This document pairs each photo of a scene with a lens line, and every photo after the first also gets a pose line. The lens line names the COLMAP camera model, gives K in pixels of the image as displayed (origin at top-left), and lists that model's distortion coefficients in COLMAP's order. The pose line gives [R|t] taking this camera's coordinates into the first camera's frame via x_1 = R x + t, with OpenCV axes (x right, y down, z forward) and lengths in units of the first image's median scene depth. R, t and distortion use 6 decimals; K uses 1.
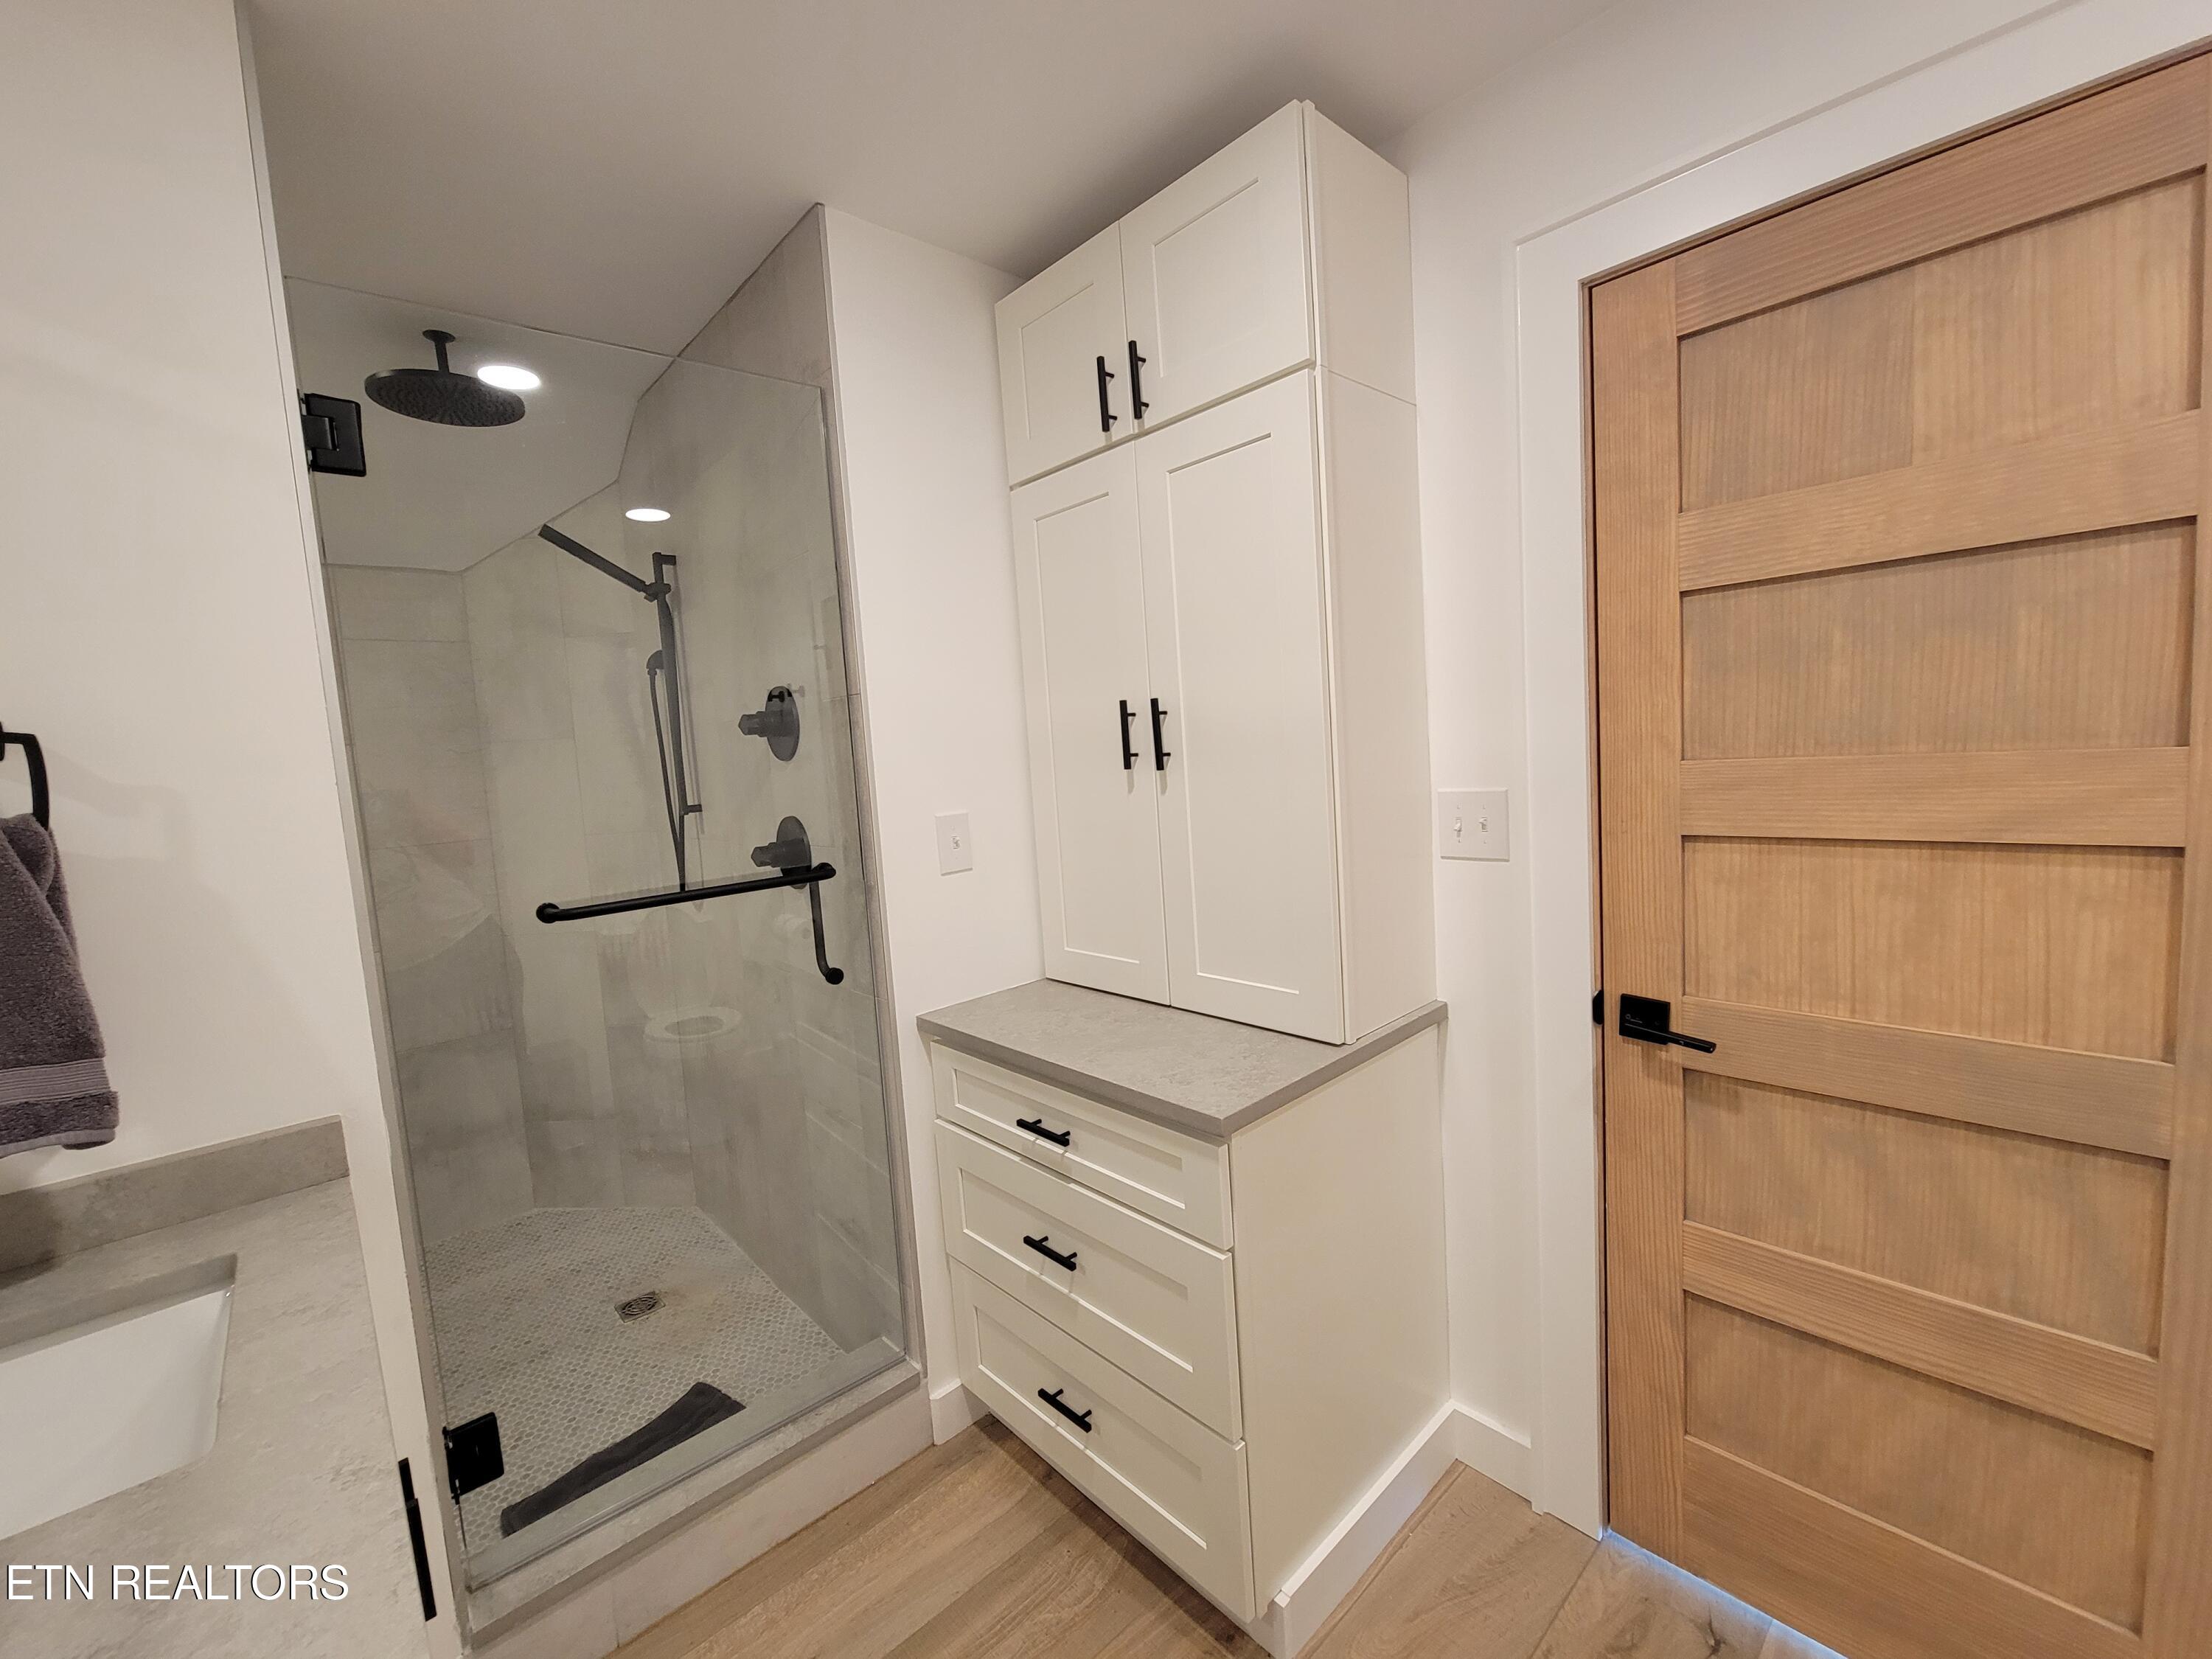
lens RADIAL K [[899.4, 0, 1088.1], [0, 899.4, 825.1], [0, 0, 1]] dist [-0.001914, -0.002197]
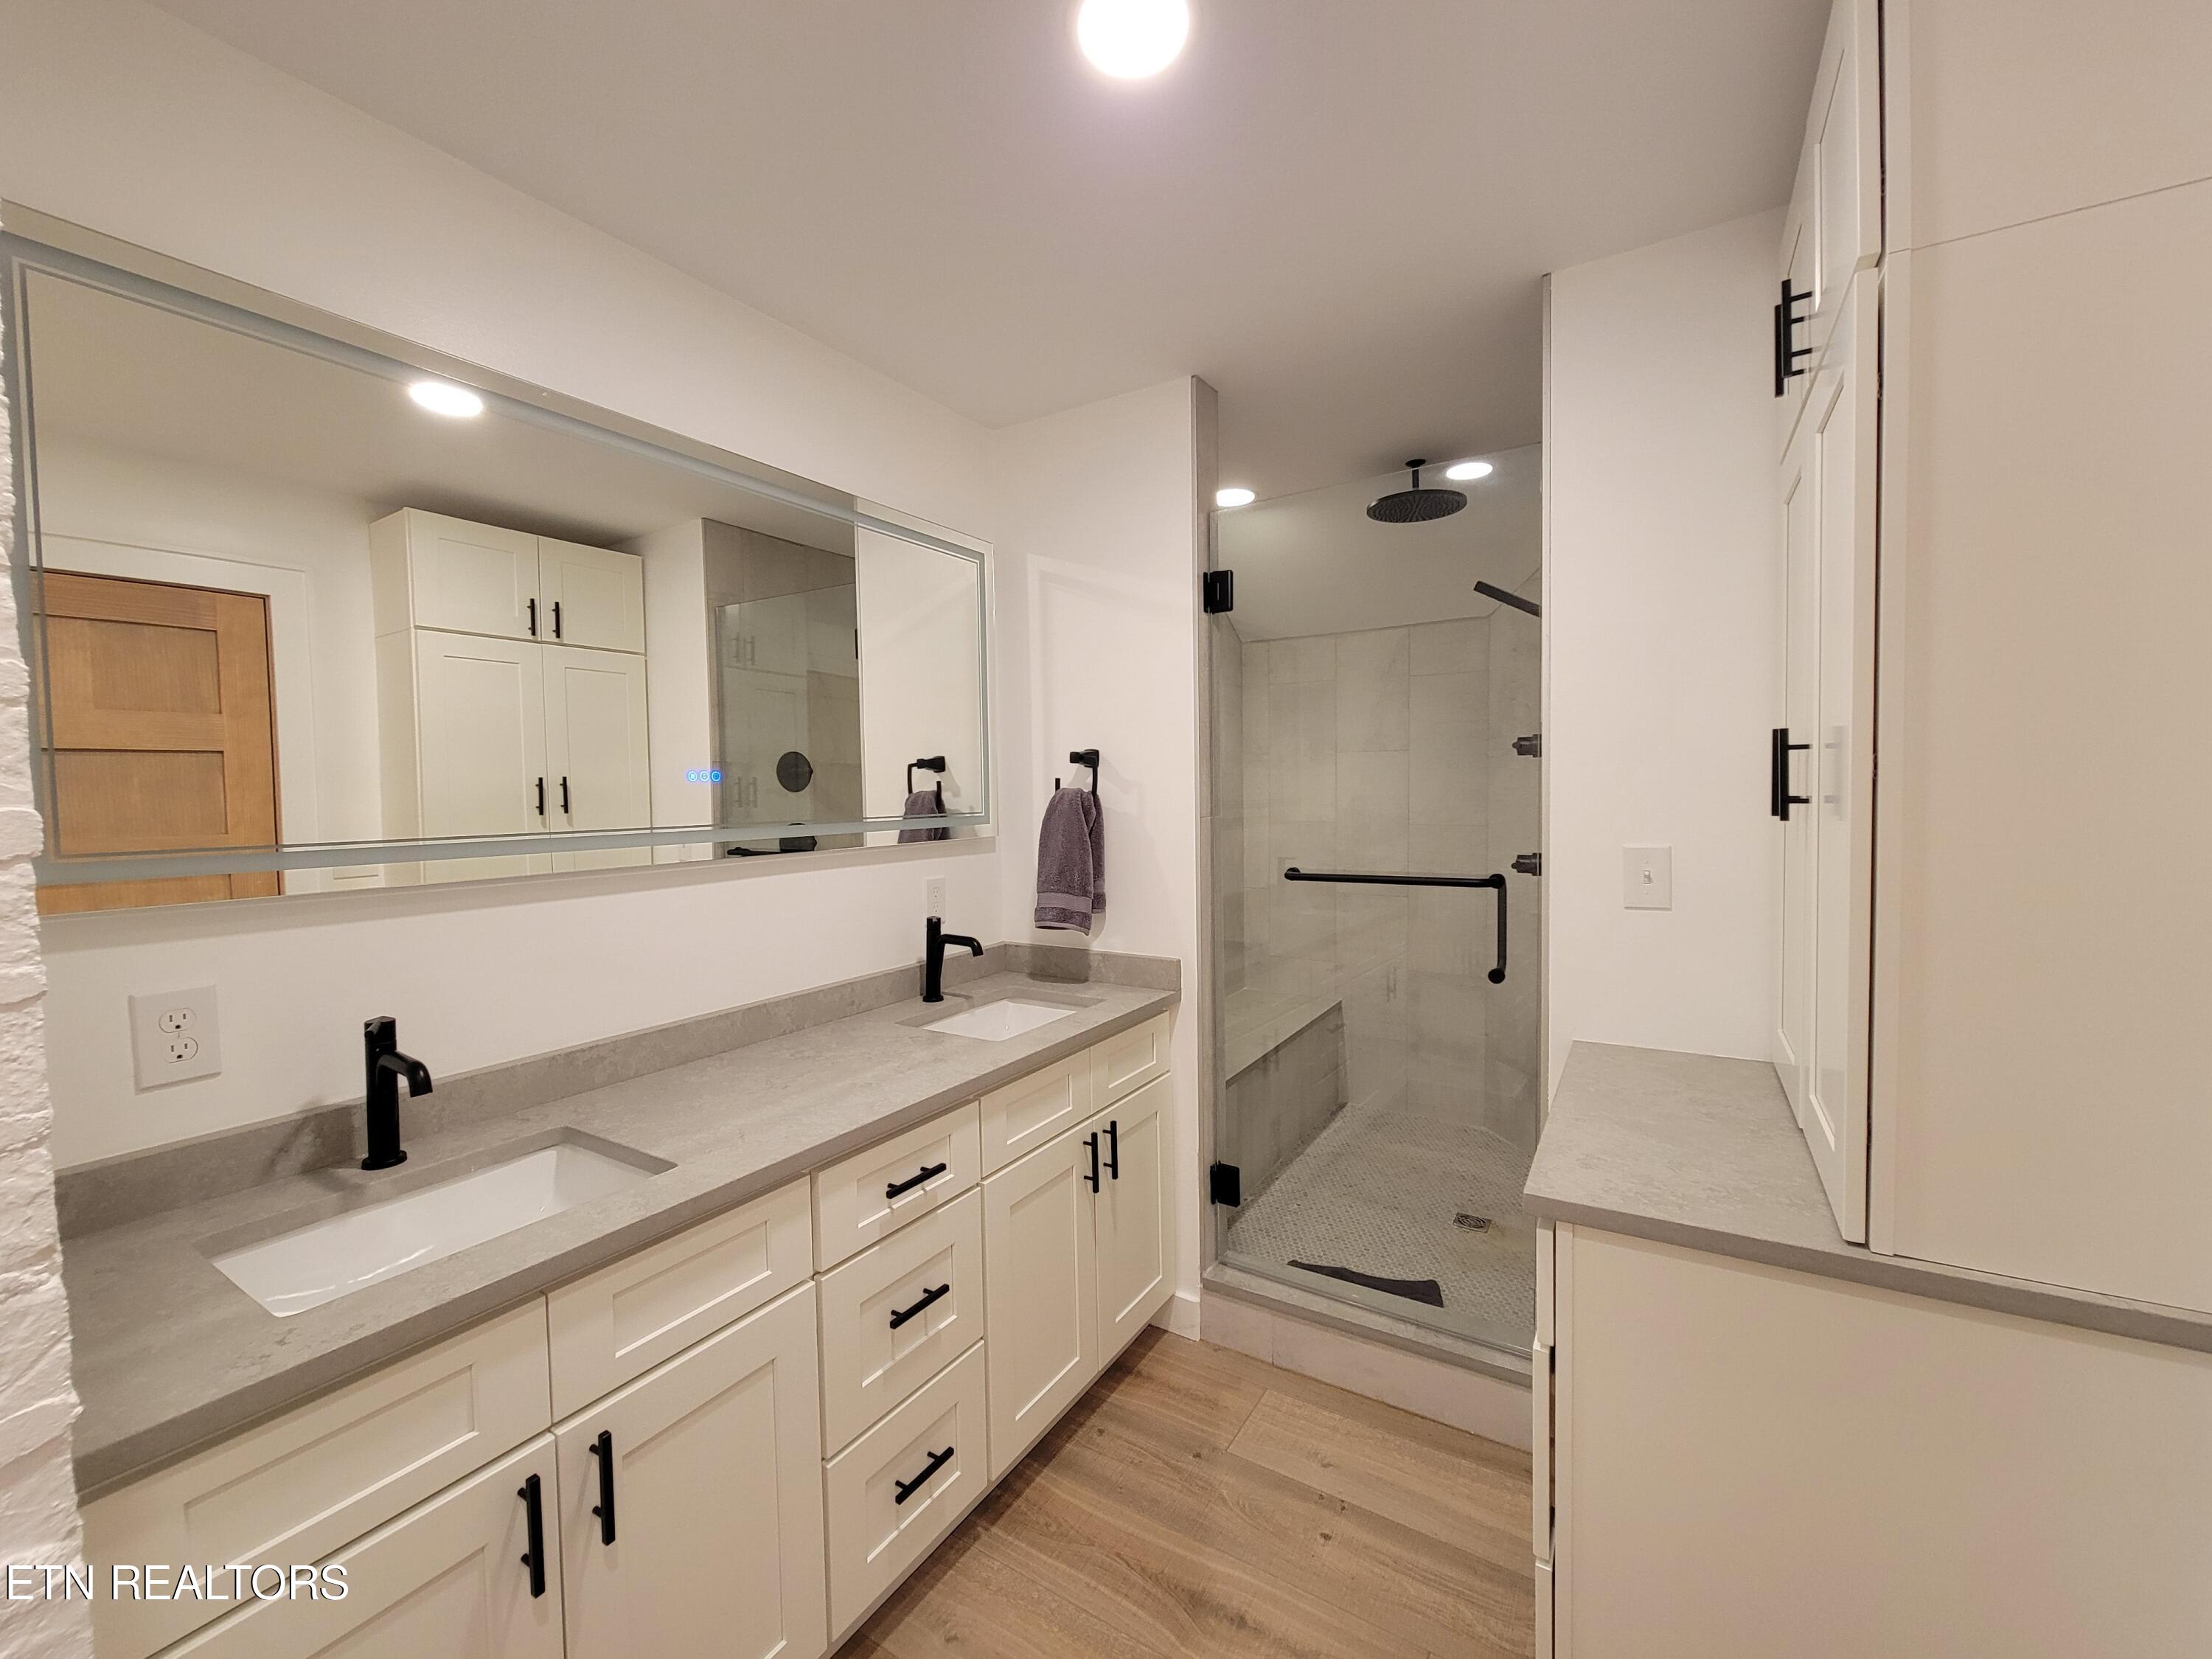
lens RADIAL K [[899.4, 0, 1105.3], [0, 899.4, 823.1], [0, 0, 1]] dist [-0.001914, -0.002197]
pose [[0.274926, 0.098258, -0.956431, 0.660359], [-0.086037, 0.993288, 0.077314, -0.067816], [0.957608, 0.061033, 0.281534, 0.218047]]
